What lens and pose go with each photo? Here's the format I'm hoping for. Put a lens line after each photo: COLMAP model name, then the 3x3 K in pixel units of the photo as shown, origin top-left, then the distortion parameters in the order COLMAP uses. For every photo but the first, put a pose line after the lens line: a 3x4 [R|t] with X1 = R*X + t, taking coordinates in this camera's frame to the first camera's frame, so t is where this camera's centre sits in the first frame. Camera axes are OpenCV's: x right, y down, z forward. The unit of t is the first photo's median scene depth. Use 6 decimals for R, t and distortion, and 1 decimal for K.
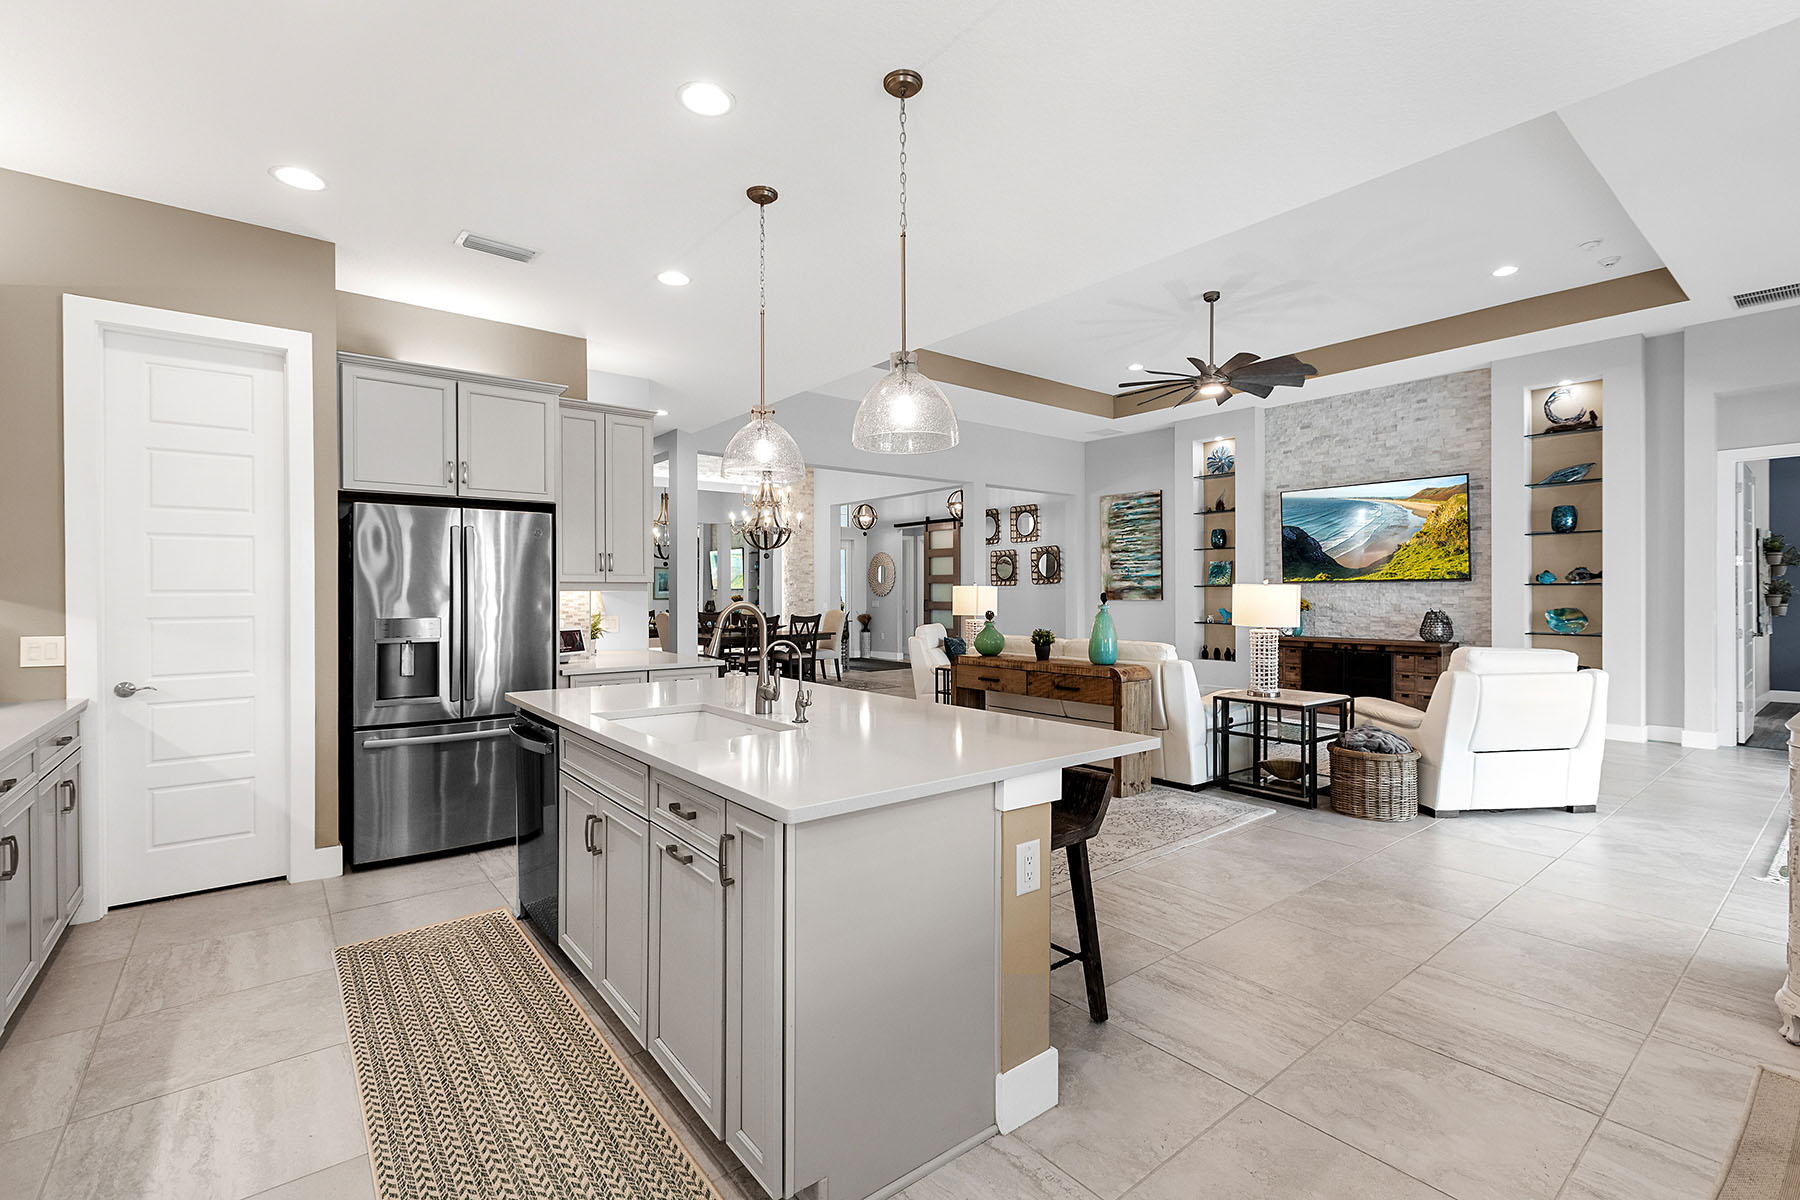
lens RADIAL K [[807.6, 0, 900.6], [0, 807.6, 594.5], [0, 0, 1]] dist [-0.001398, 0.000922]
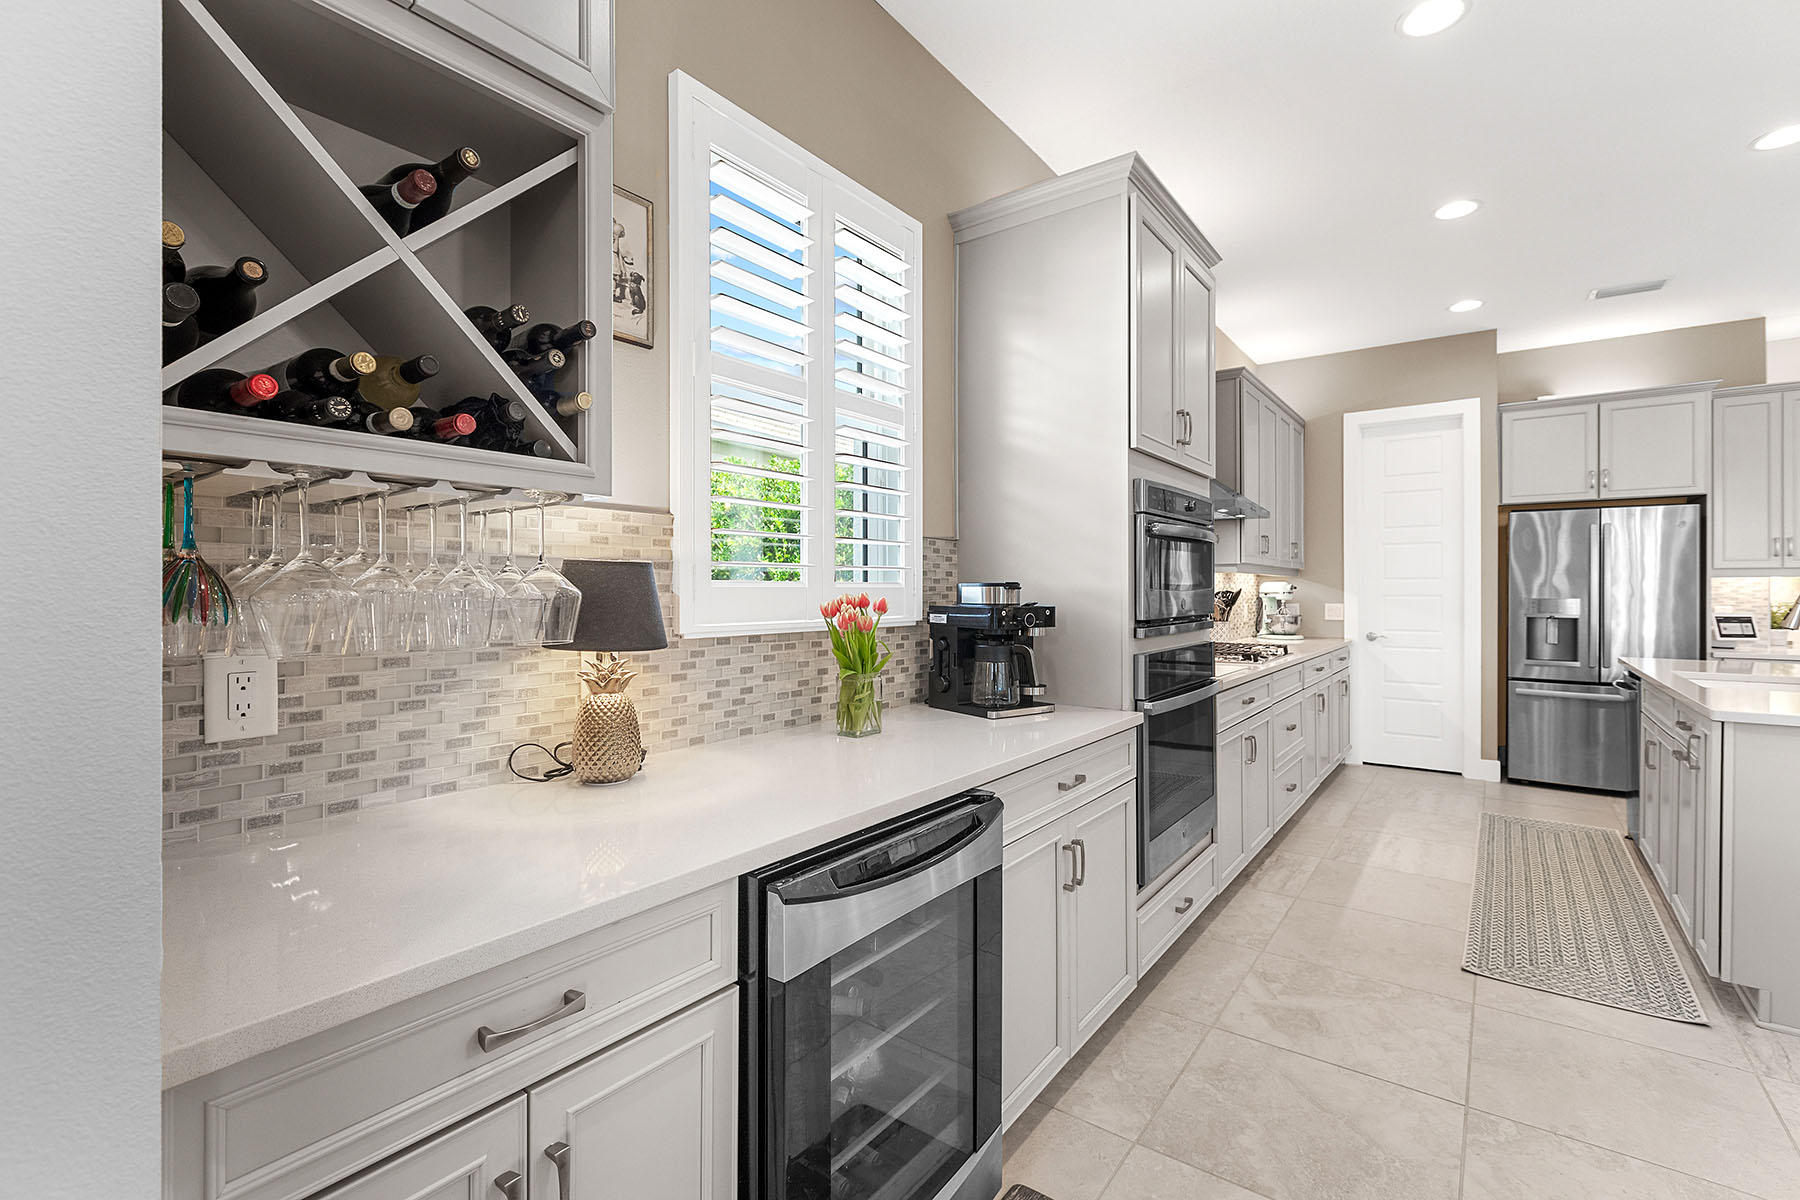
lens RADIAL K [[807.6, 0, 915.5], [0, 807.6, 584.3], [0, 0, 1]] dist [-0.001398, 0.000922]
pose [[0.272860, -0.001625, -0.962052, 0.251097], [-0.005880, 0.999977, -0.003357, 0.011910], [0.962036, 0.006573, 0.272844, -0.235874]]
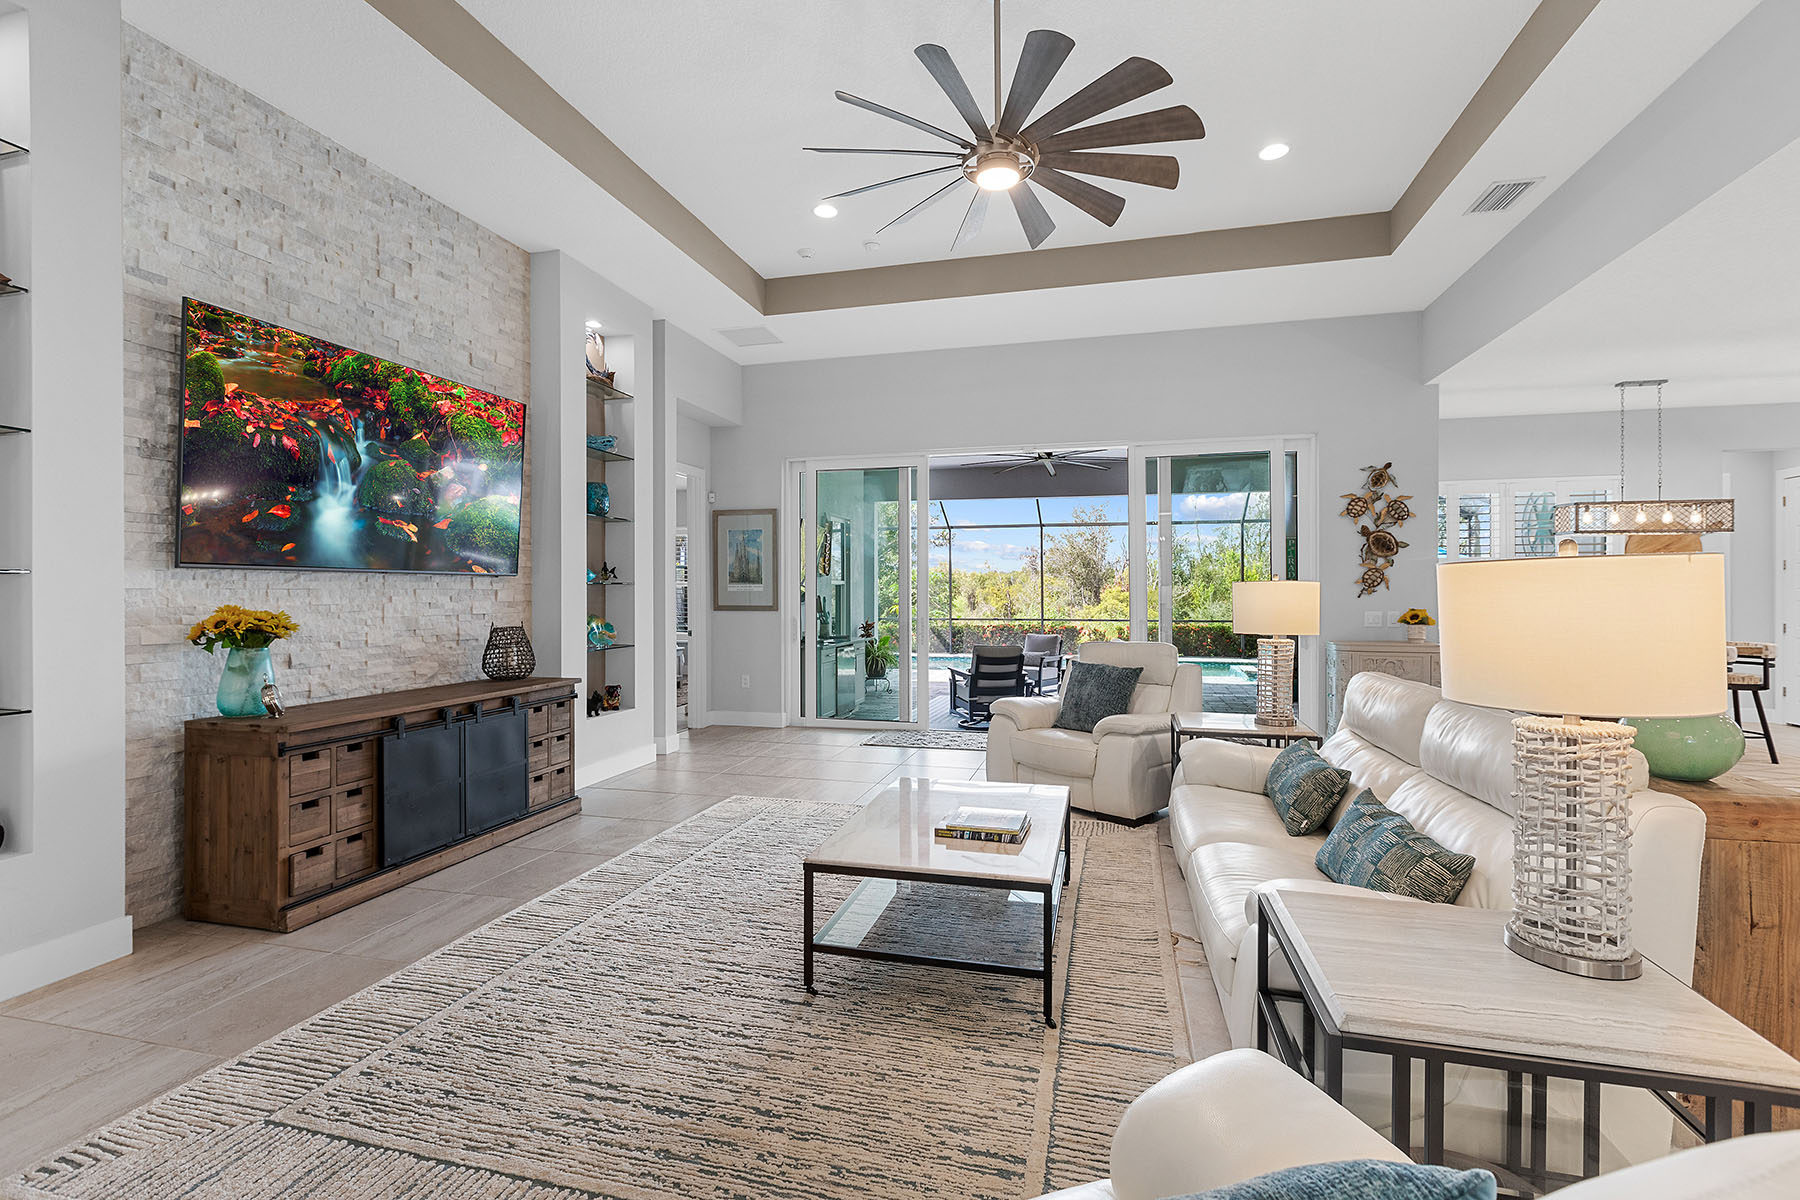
lens RADIAL K [[807.6, 0, 889.4], [0, 807.6, 593.9], [0, 0, 1]] dist [-0.001398, 0.000922]
pose [[-0.597239, 0.001080, 0.802062, 0.042033], [0.003813, 0.999992, 0.001492, -0.003539], [-0.802054, 0.003950, -0.597238, 1.635214]]
